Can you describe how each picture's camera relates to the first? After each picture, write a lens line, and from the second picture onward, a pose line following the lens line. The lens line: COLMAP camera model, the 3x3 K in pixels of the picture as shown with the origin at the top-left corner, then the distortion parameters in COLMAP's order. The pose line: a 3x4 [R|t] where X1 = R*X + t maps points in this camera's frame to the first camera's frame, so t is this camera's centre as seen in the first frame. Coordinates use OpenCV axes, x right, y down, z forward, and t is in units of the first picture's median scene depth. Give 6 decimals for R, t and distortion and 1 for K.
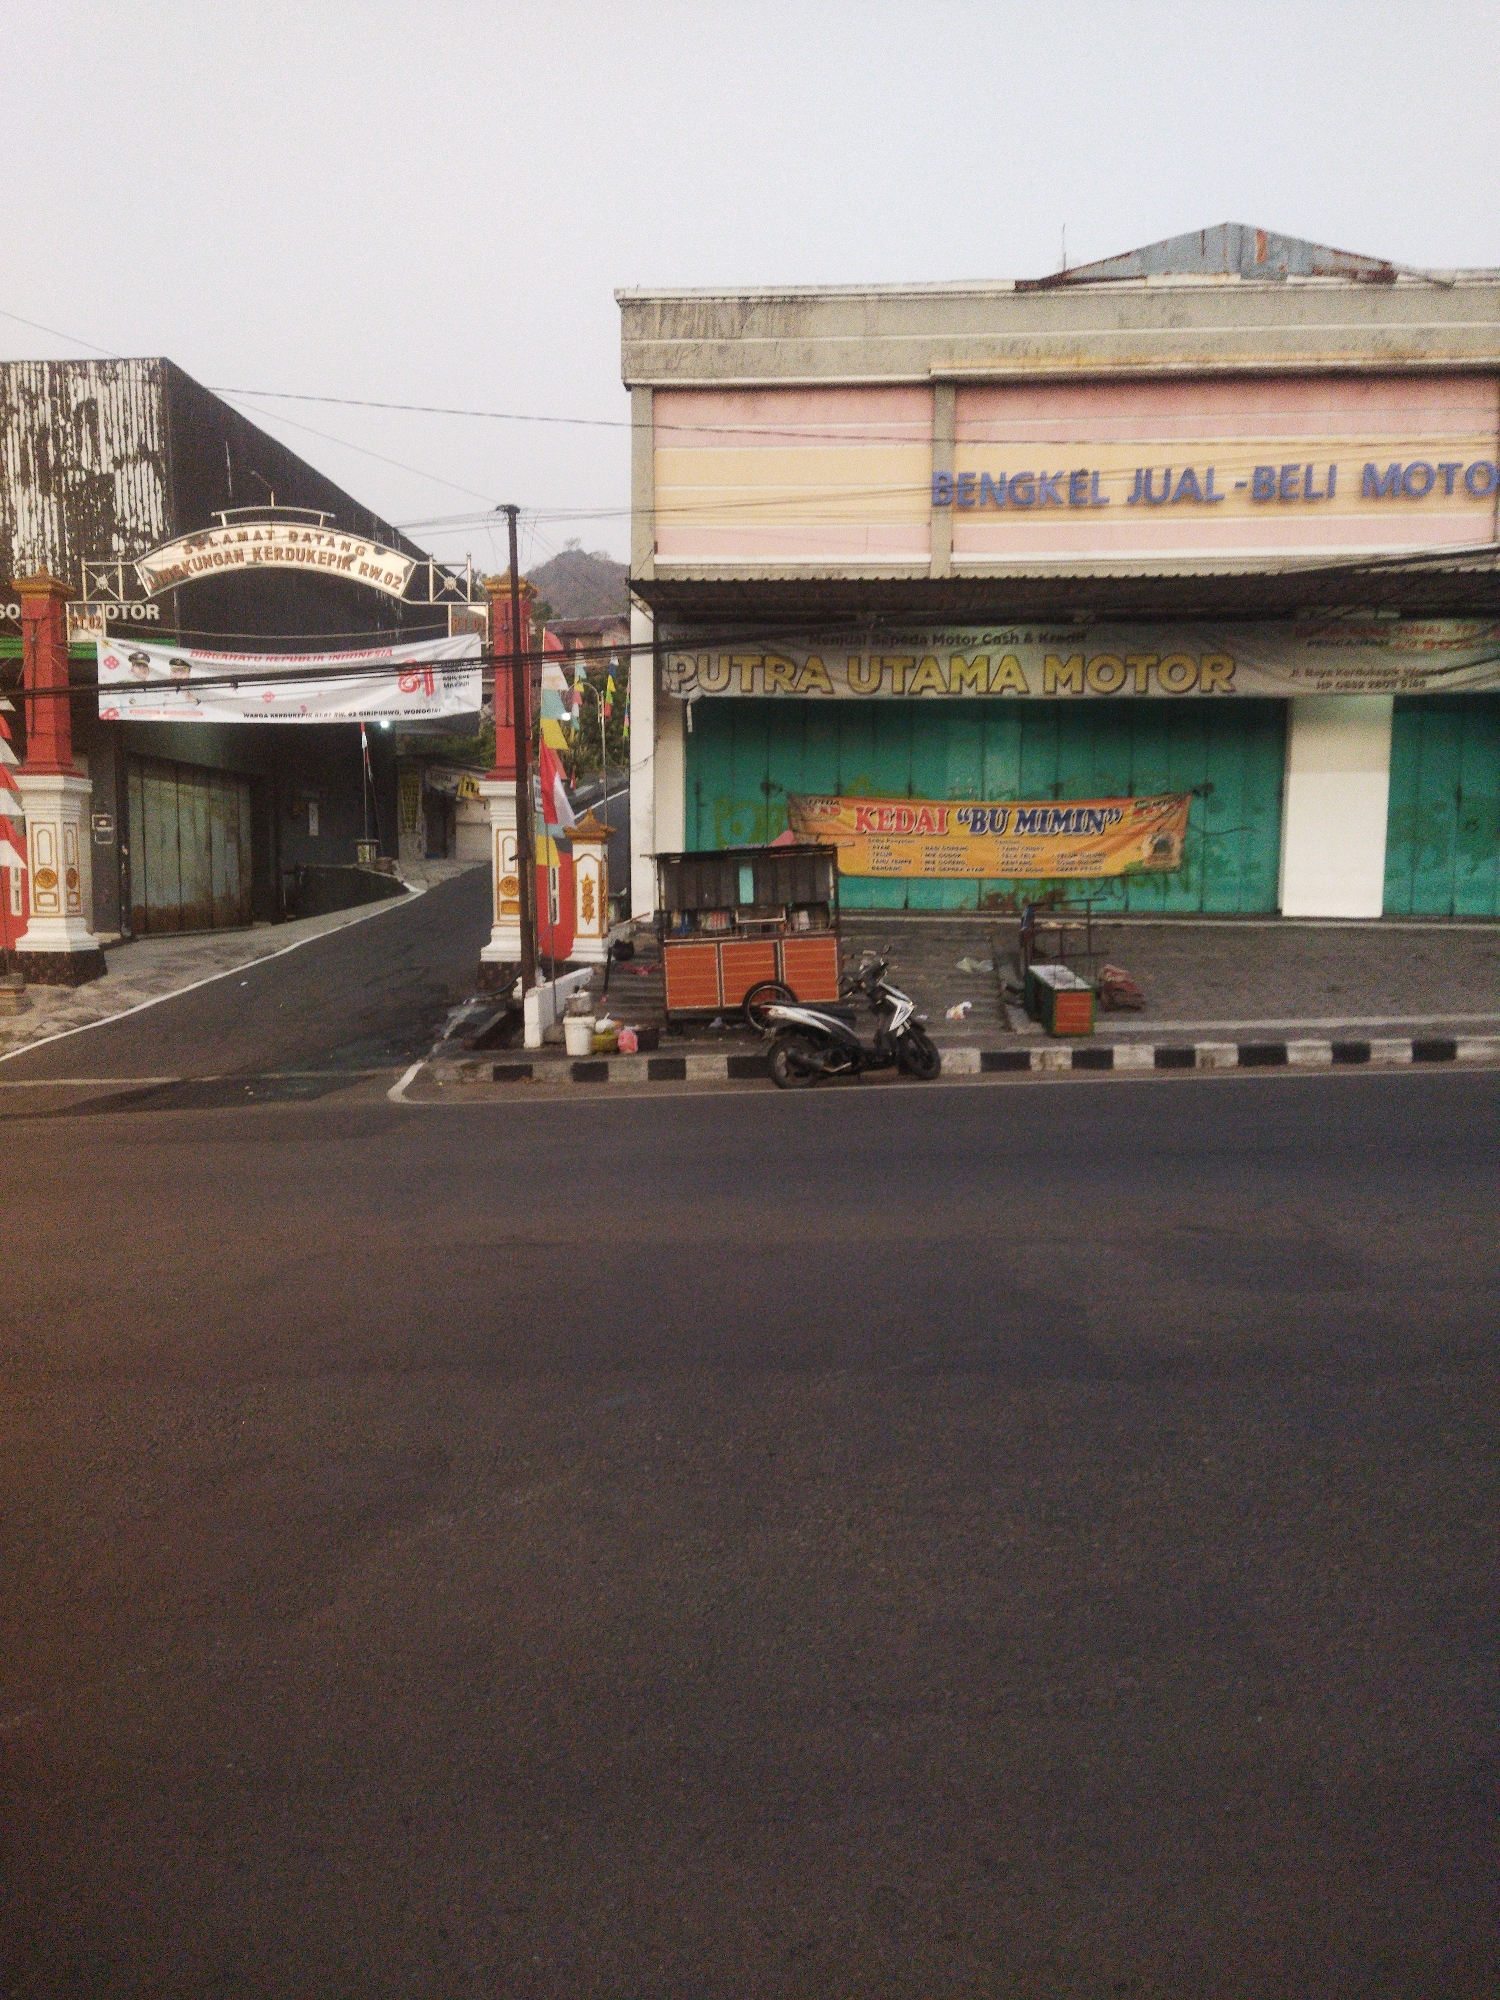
lens RADIAL K [[1577.9, 0, 750.0], [0, 1577.9, 1000.0], [0, 0, 1]] dist [0.127427, -0.245993]
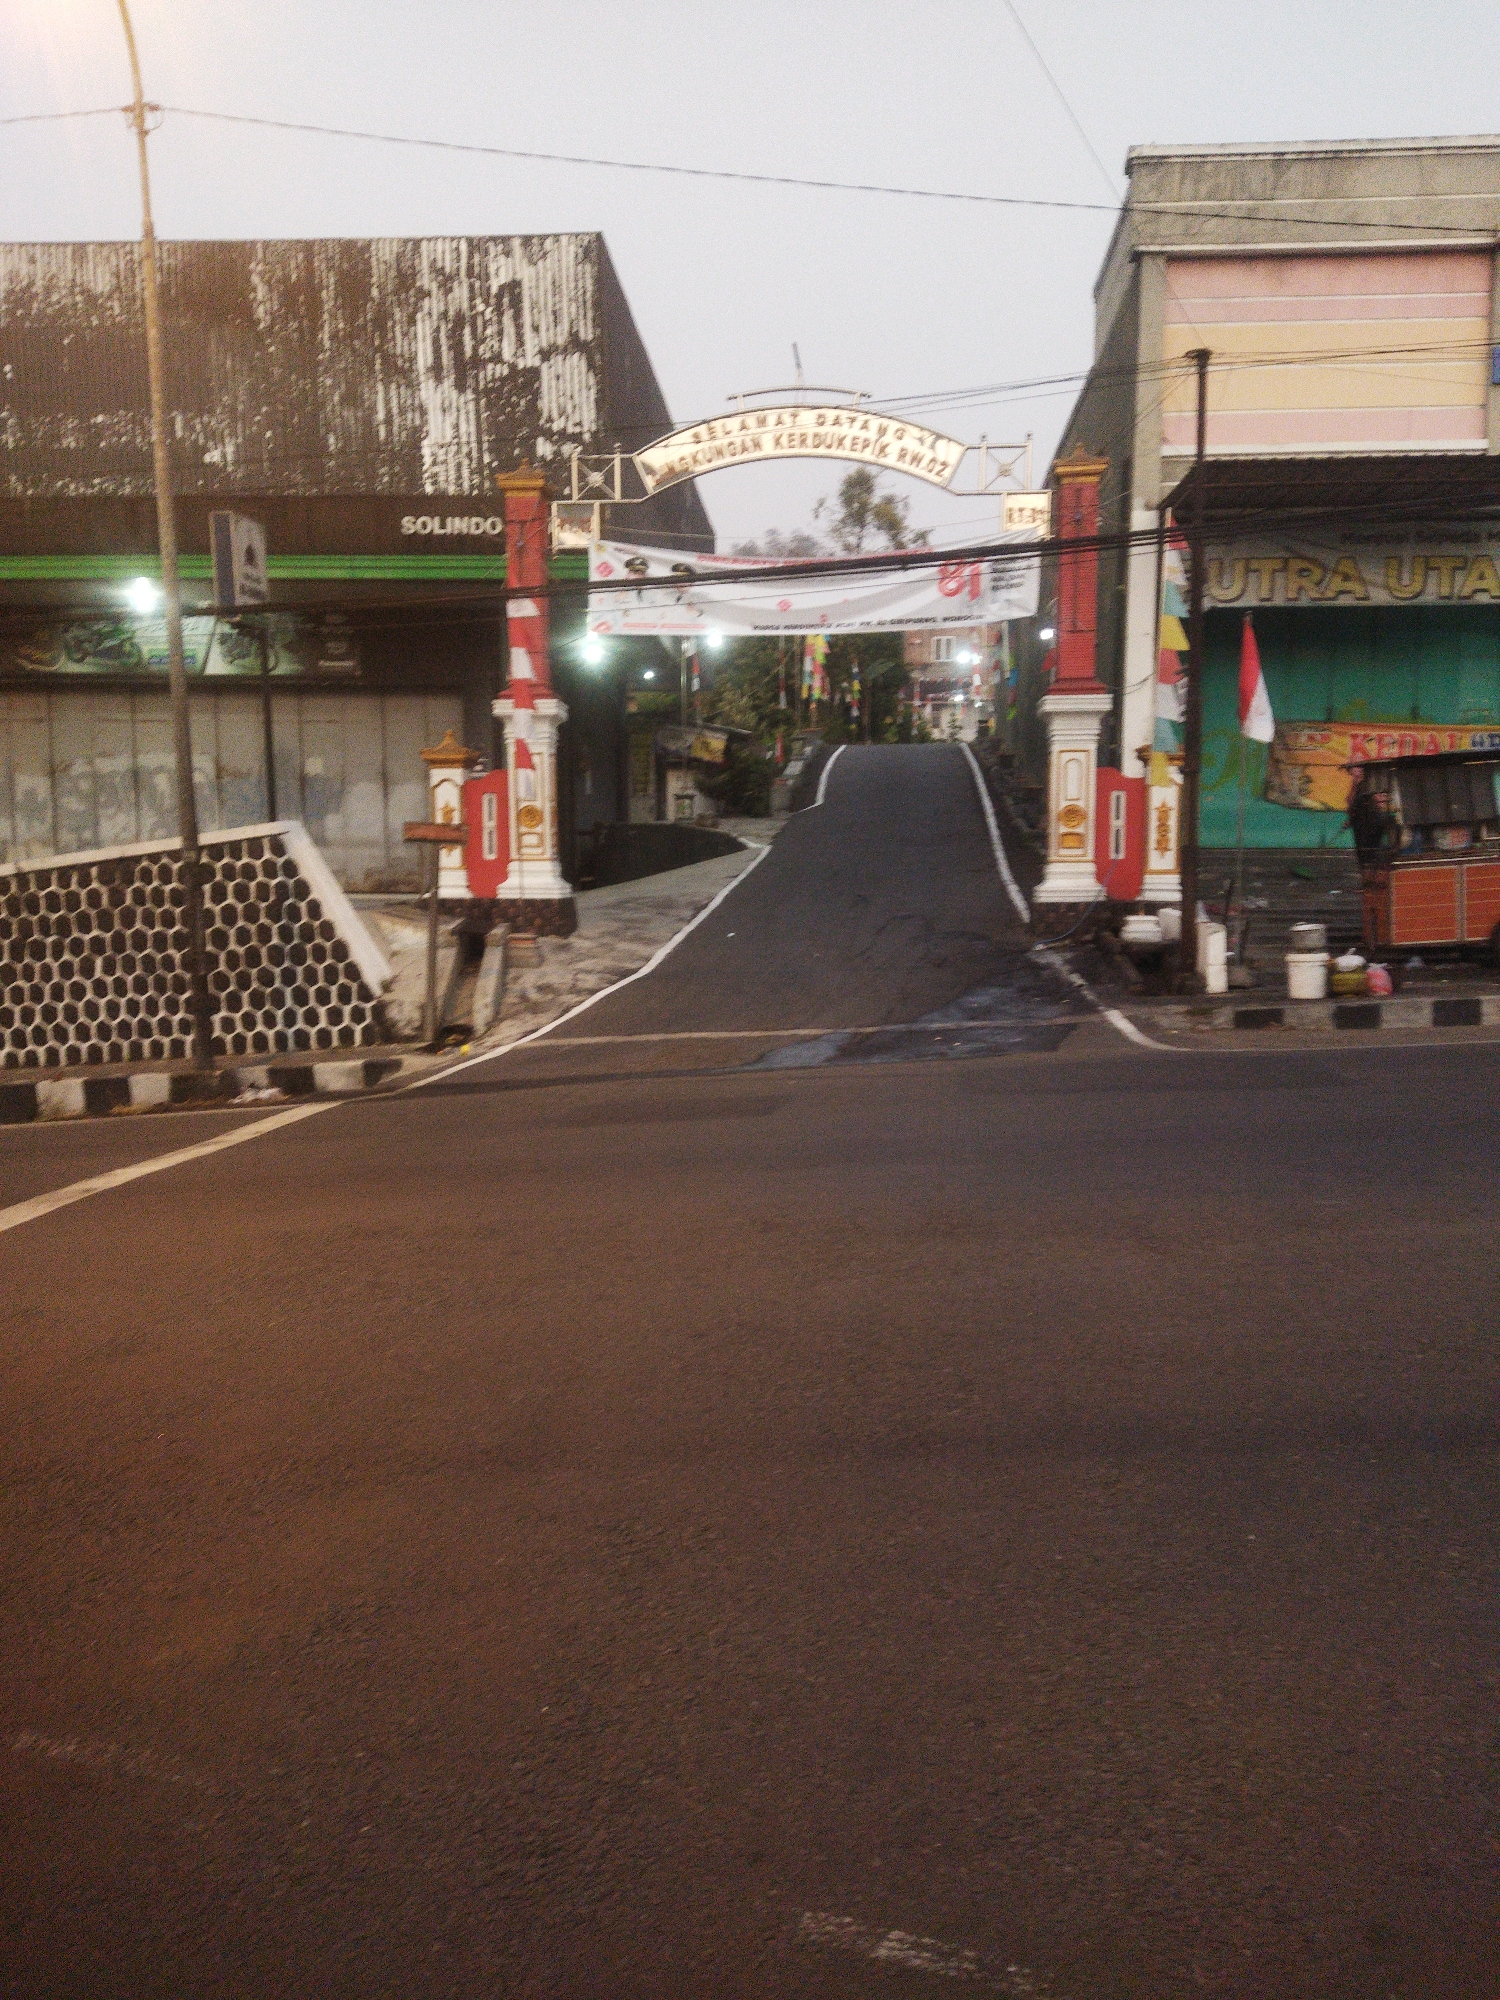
lens RADIAL K [[1574.8, 0, 750.0], [0, 1574.8, 1000.0], [0, 0, 1]] dist [0.093725, -0.144916]
pose [[0.999890, -0.011087, 0.009831, -0.301594], [0.011021, 0.999916, 0.006760, 0.019304], [-0.009905, -0.006650, 0.999929, 0.114928]]
